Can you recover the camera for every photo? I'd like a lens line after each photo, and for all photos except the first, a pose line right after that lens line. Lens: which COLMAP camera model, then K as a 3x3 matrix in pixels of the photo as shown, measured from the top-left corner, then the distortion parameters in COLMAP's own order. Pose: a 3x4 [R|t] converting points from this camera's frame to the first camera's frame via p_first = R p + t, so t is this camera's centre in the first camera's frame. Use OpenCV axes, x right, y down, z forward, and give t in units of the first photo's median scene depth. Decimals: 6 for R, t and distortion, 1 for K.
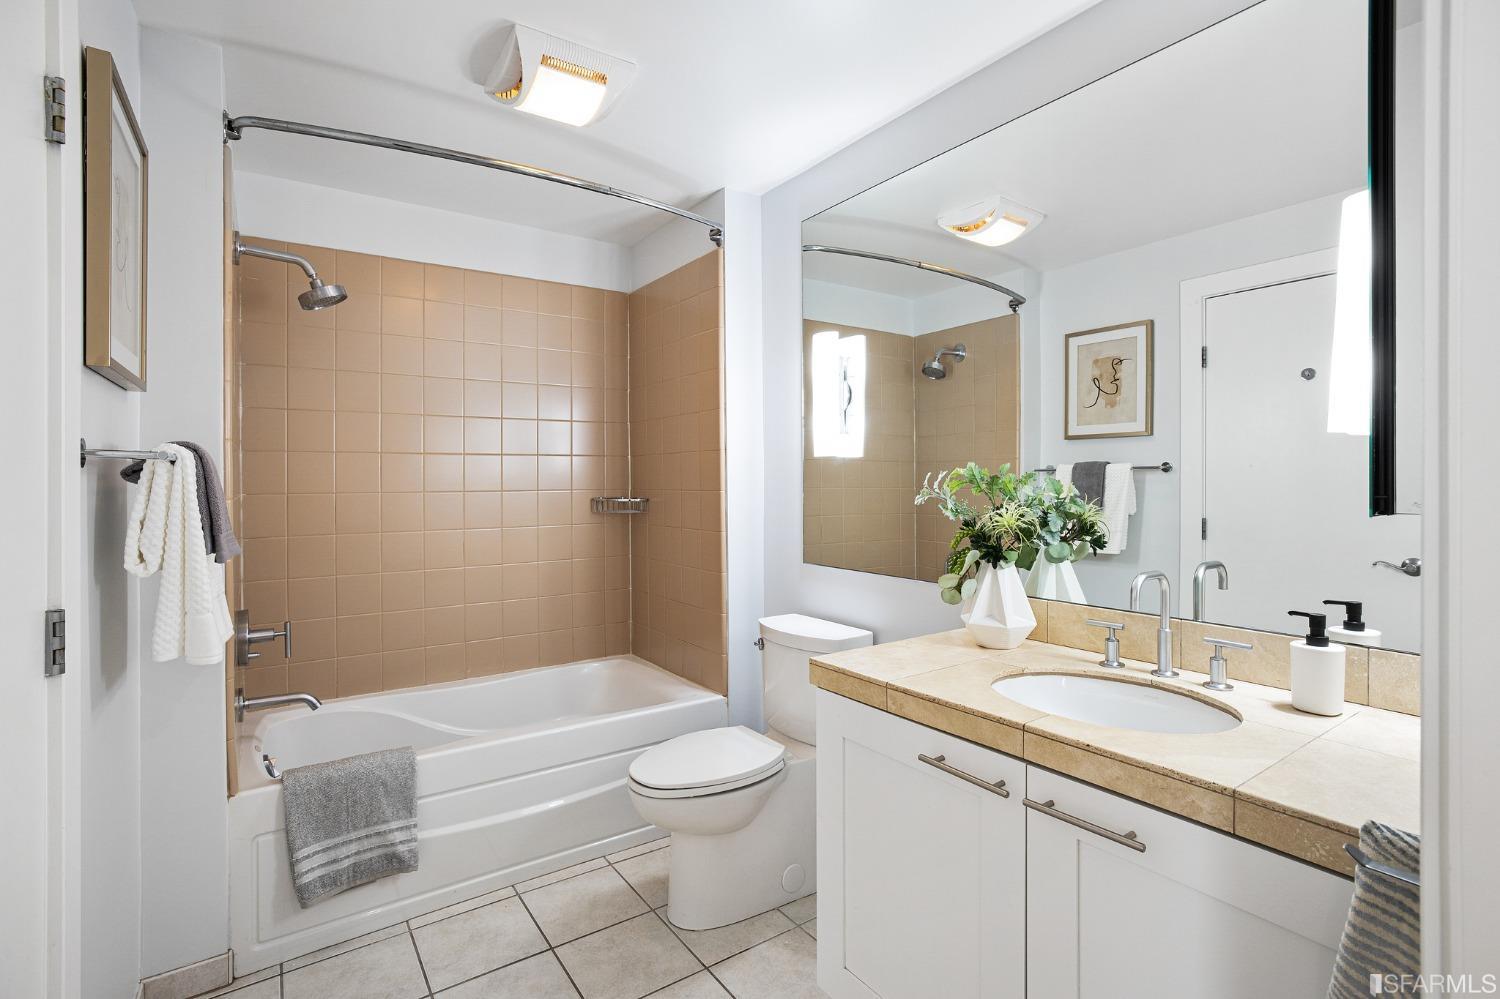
lens RADIAL K [[723.3, 0, 752.6], [0, 723.3, 483.6], [0, 0, 1]] dist [-0.000679, -0.000070]
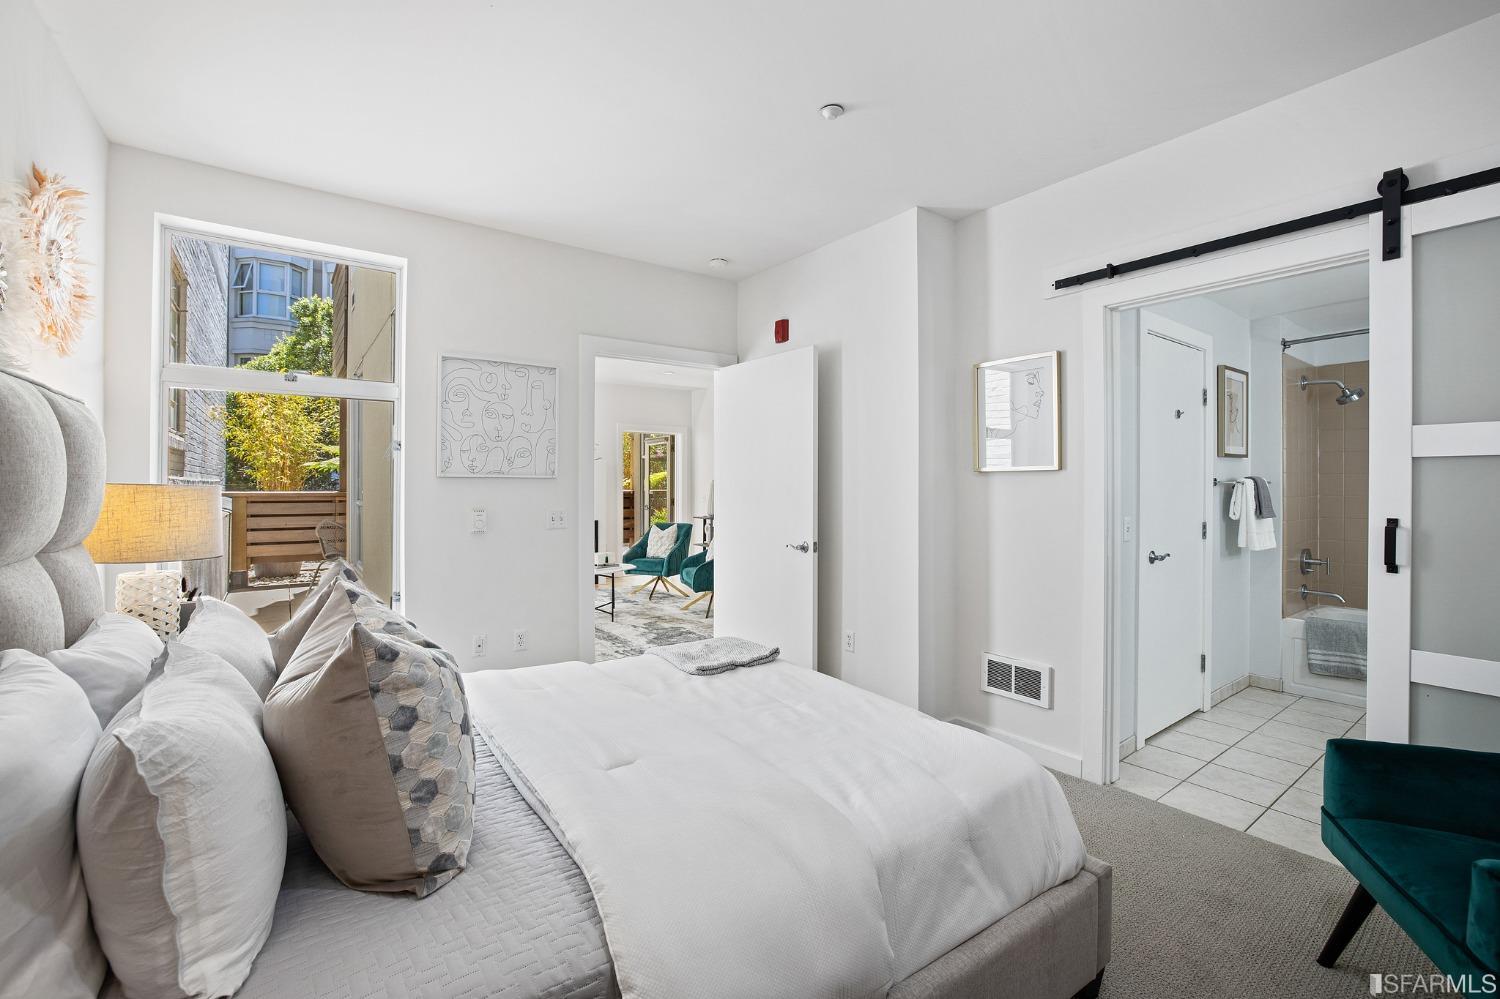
lens RADIAL K [[639.8, 0, 753.1], [0, 639.8, 490.3], [0, 0, 1]] dist [-0.039443, 0.011517]
pose [[0.034339, 0.016362, -0.999276, 1.292417], [-0.002217, 0.999865, 0.016295, -0.029187], [0.999408, 0.001656, 0.034371, -0.848521]]
